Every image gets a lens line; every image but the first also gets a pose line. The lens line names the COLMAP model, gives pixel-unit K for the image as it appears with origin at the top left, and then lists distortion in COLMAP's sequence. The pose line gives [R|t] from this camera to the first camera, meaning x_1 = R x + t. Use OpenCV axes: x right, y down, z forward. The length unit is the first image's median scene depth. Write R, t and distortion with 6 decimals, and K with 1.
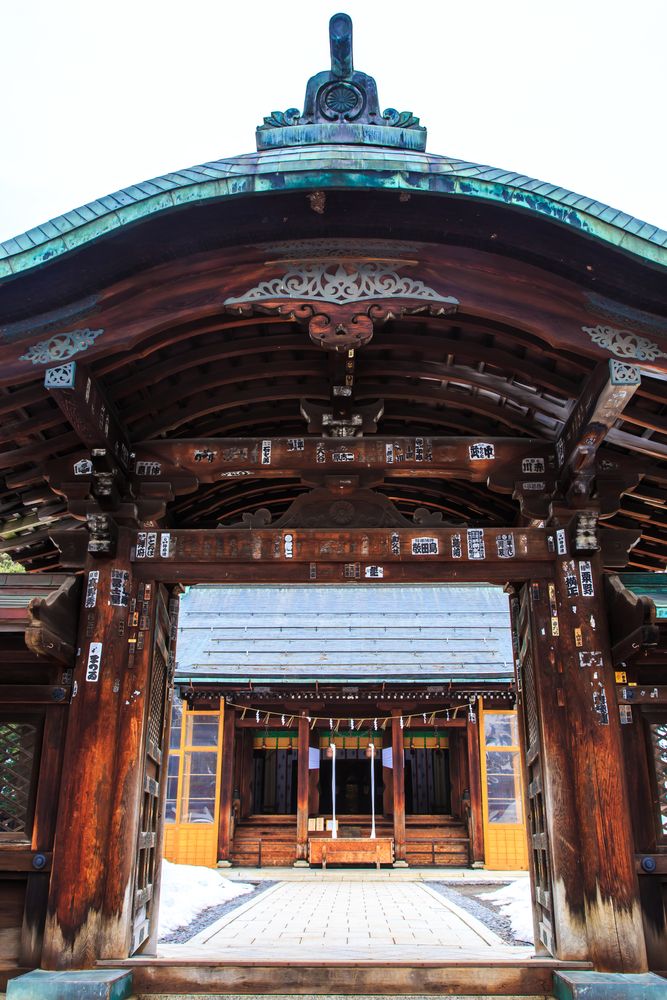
lens RADIAL K [[898.3, 0, 329.7], [0, 898.3, 501.9], [0, 0, 1]] dist [0.017535, -0.007574]
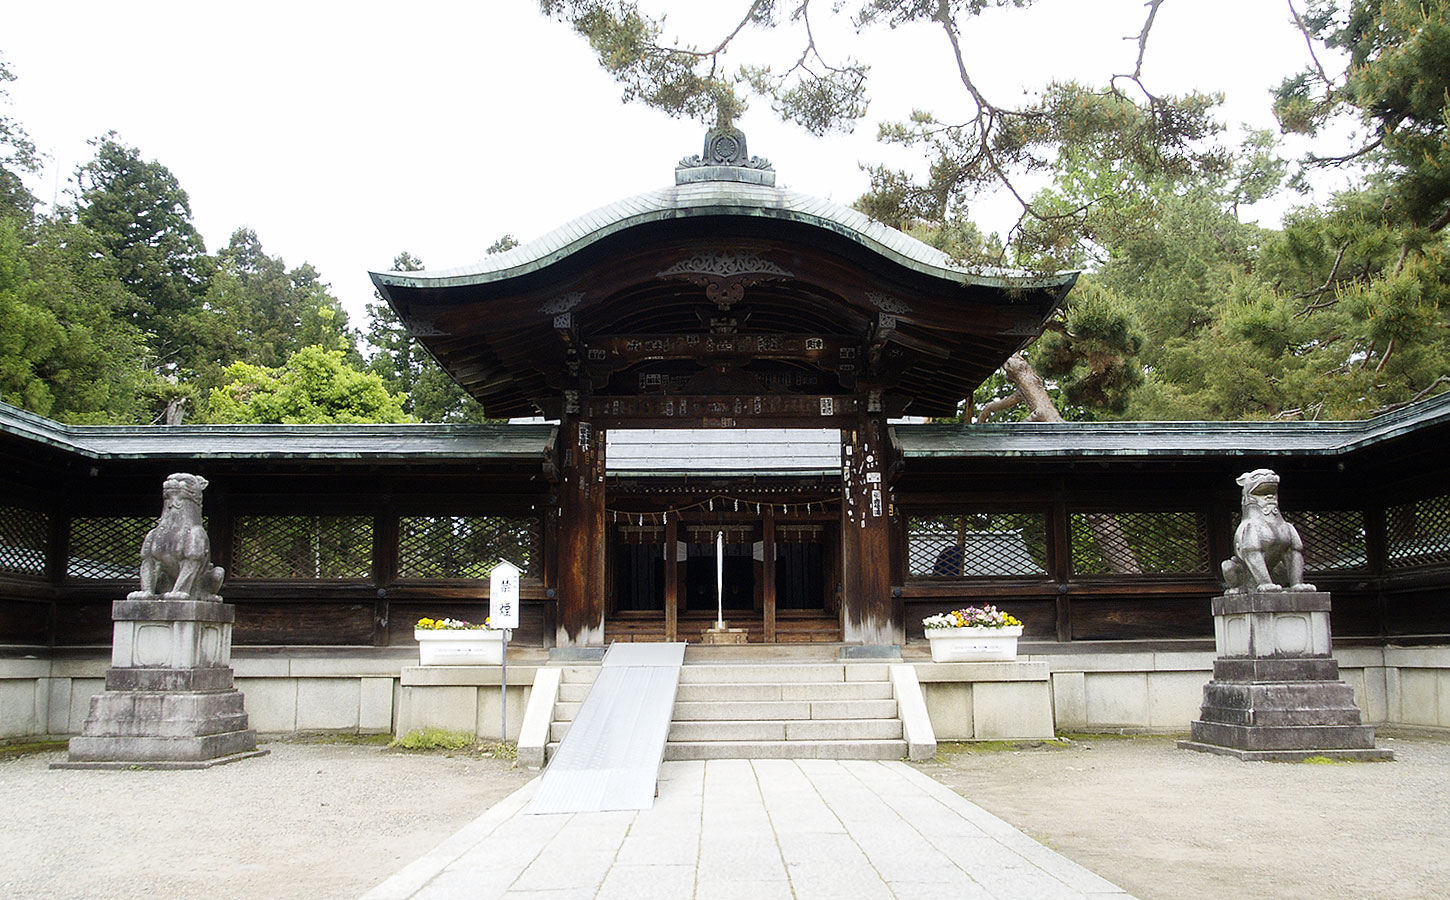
lens RADIAL K [[1241.1, 0, 731.6], [0, 1241.1, 462.8], [0, 0, 1]] dist [-0.072714, 0.004671]
pose [[0.999305, -0.004119, 0.037061, -0.054434], [-0.003255, 0.980454, 0.196724, -0.287773], [-0.037147, -0.196708, 0.979758, -1.172050]]
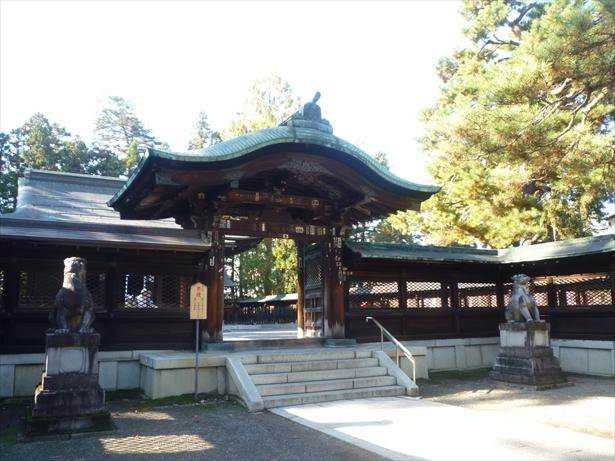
lens RADIAL K [[533.7, 0, 306.2], [0, 533.7, 227.3], [0, 0, 1]] dist [-0.050066, 0.003858]
pose [[0.876930, 0.067241, 0.475891, -0.867081], [-0.157511, 0.975689, 0.152388, -0.282749], [-0.454075, -0.208592, 0.866202, -0.808649]]
